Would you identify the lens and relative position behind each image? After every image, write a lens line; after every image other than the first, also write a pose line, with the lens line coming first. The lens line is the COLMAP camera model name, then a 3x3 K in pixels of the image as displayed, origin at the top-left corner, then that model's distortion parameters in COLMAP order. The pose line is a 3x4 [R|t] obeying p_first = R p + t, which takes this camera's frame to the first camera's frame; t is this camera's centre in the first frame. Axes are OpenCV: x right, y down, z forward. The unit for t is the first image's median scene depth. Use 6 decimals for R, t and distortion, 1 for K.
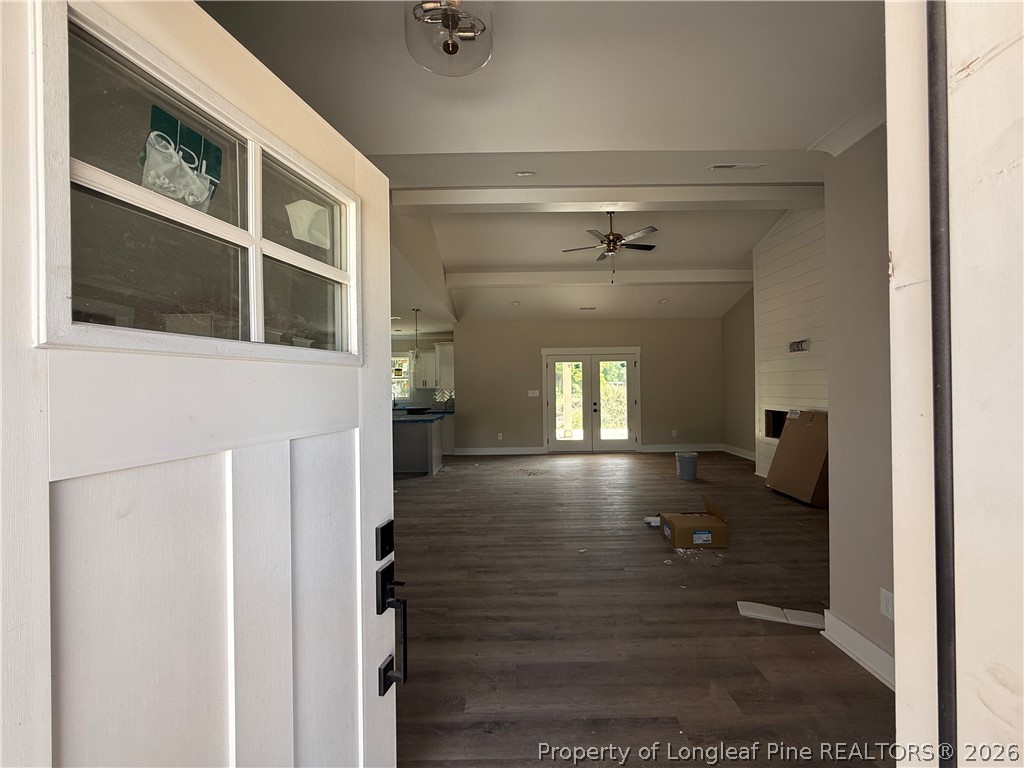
lens RADIAL K [[409.0, 0, 510.8], [0, 409.0, 386.0], [0, 0, 1]] dist [0.002322, -0.000271]
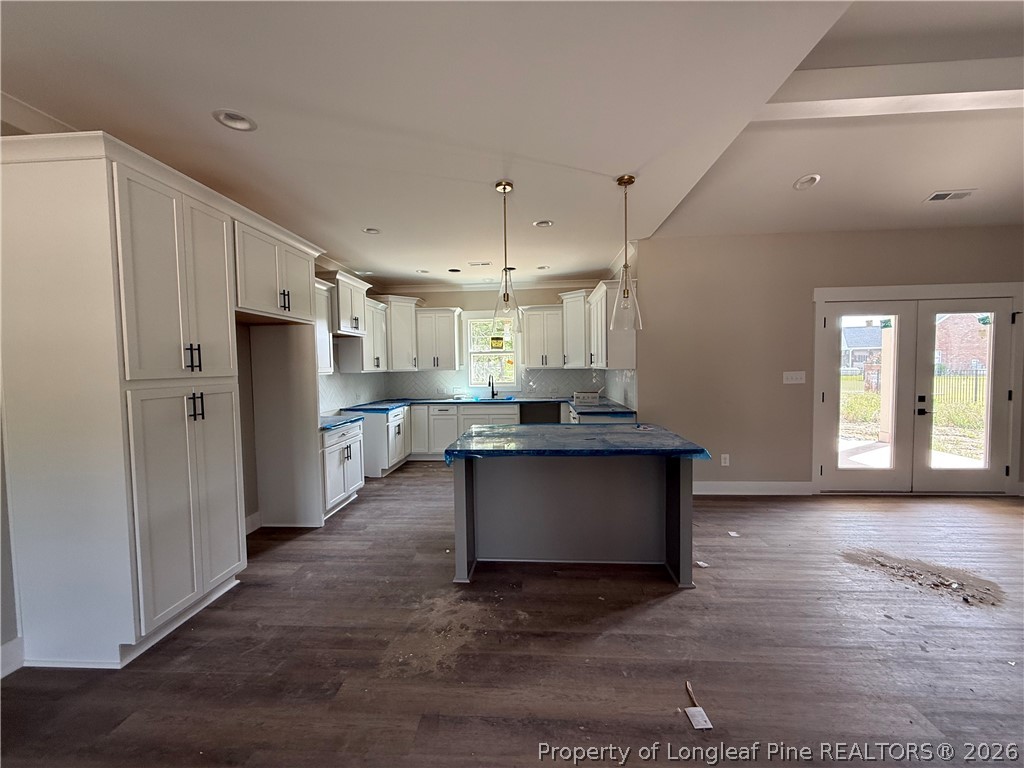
lens RADIAL K [[409.0, 0, 512.1], [0, 409.0, 384.4], [0, 0, 1]] dist [0.002322, -0.000271]
pose [[0.997620, 0.002051, -0.068921, -0.321927], [0.001003, 0.999021, 0.044237, 0.004357], [0.068944, -0.044201, 0.996641, 0.571011]]
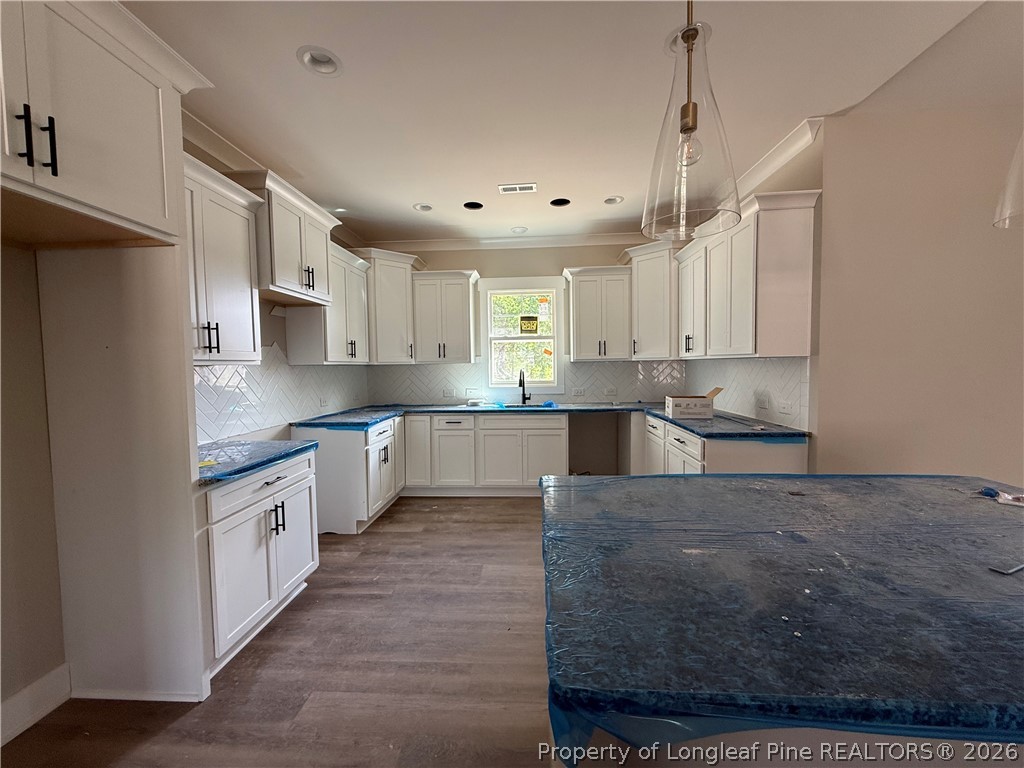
lens RADIAL K [[409.0, 0, 510.5], [0, 409.0, 384.6], [0, 0, 1]] dist [0.002322, -0.000271]
pose [[0.997981, 0.003818, -0.063400, -0.412508], [-0.000931, 0.998964, 0.045508, 0.017603], [0.063508, -0.045357, 0.996950, 0.860340]]
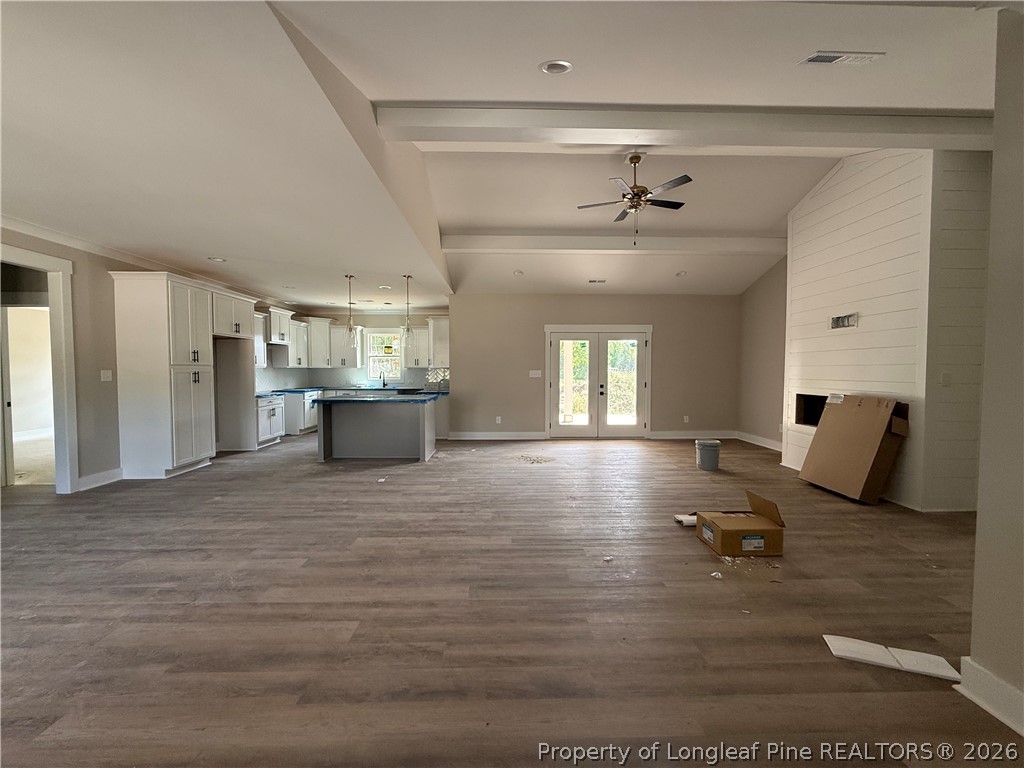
lens RADIAL K [[409.0, 0, 510.1], [0, 409.0, 385.4], [0, 0, 1]] dist [0.002322, -0.000271]
pose [[0.999733, 0.015052, 0.017527, -0.021001], [-0.015656, 0.999269, 0.034876, 0.015985], [-0.016989, -0.035141, 0.999238, 0.100161]]
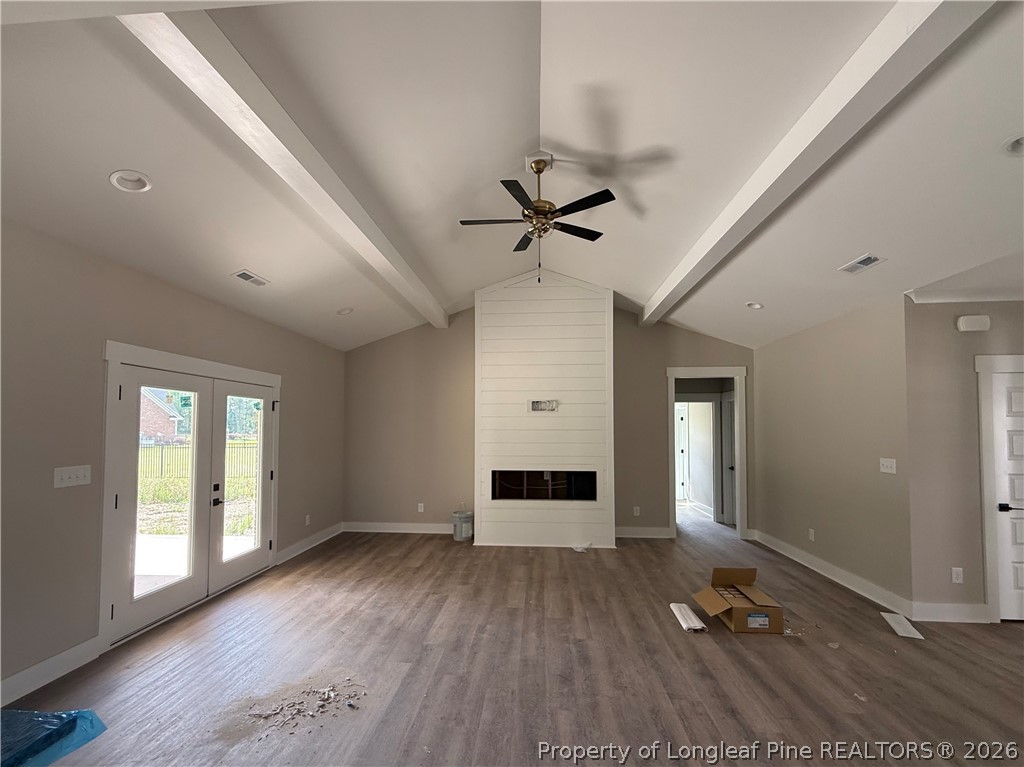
lens RADIAL K [[439.8, 0, 509.7], [0, 439.8, 416.0], [0, 0, 1]] dist [-0.001046, 0.000174]
pose [[0.077438, 0.046203, 0.995926, -0.317953], [-0.002140, 0.998931, -0.046176, -0.016500], [-0.996995, 0.001445, 0.077455, 0.784604]]
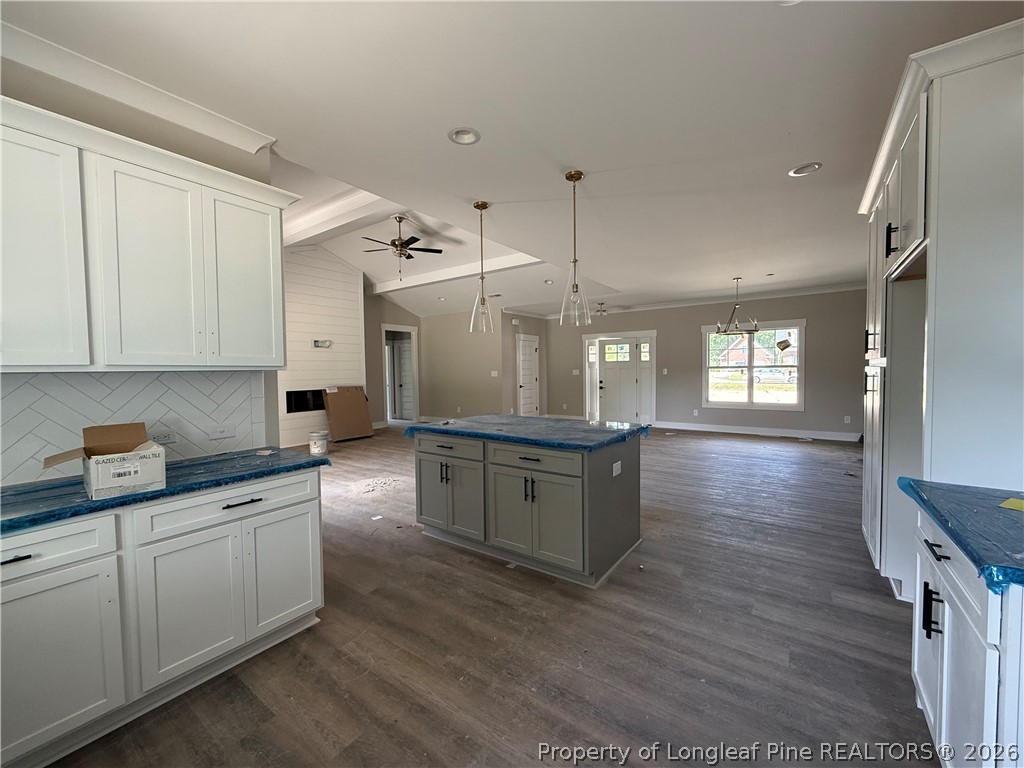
lens RADIAL K [[409.0, 0, 509.1], [0, 409.0, 386.1], [0, 0, 1]] dist [0.002322, -0.000271]
pose [[-0.806305, 0.001544, 0.591497, -0.553750], [0.026307, 0.999101, 0.033253, 0.017150], [-0.590914, 0.042372, -0.805621, 1.408163]]
